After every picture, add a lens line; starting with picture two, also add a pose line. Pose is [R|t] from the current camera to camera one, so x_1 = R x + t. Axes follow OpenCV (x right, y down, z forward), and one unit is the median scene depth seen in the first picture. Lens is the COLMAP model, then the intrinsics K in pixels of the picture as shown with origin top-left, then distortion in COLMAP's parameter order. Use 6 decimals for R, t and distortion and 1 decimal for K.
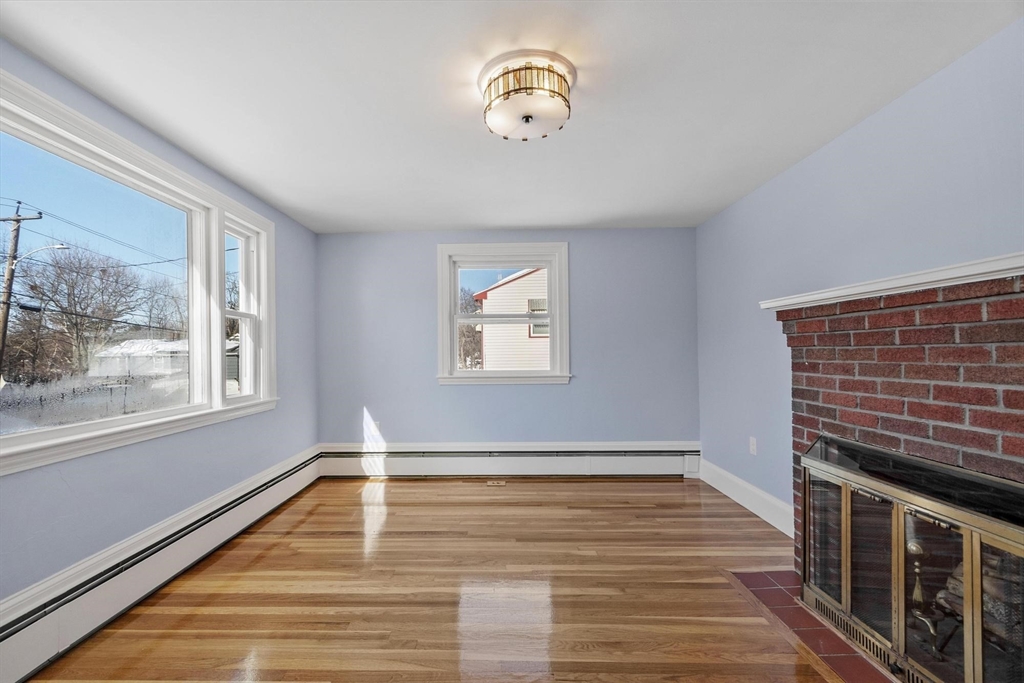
lens RADIAL K [[450.9, 0, 493.4], [0, 450.9, 354.3], [0, 0, 1]] dist [0.004910, -0.000978]
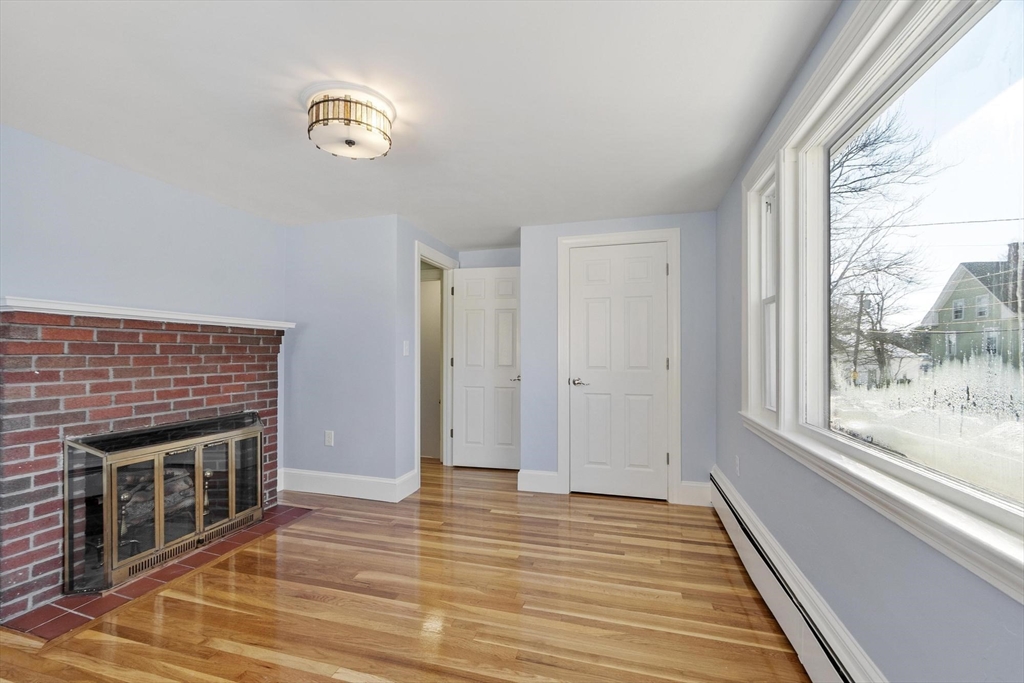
lens RADIAL K [[450.9, 0, 504.5], [0, 450.9, 354.6], [0, 0, 1]] dist [0.004910, -0.000978]
pose [[-0.969105, 0.012496, 0.246331, -0.611169], [0.013517, 0.999906, 0.002455, -0.007908], [-0.246277, 0.005709, -0.969183, 2.176831]]
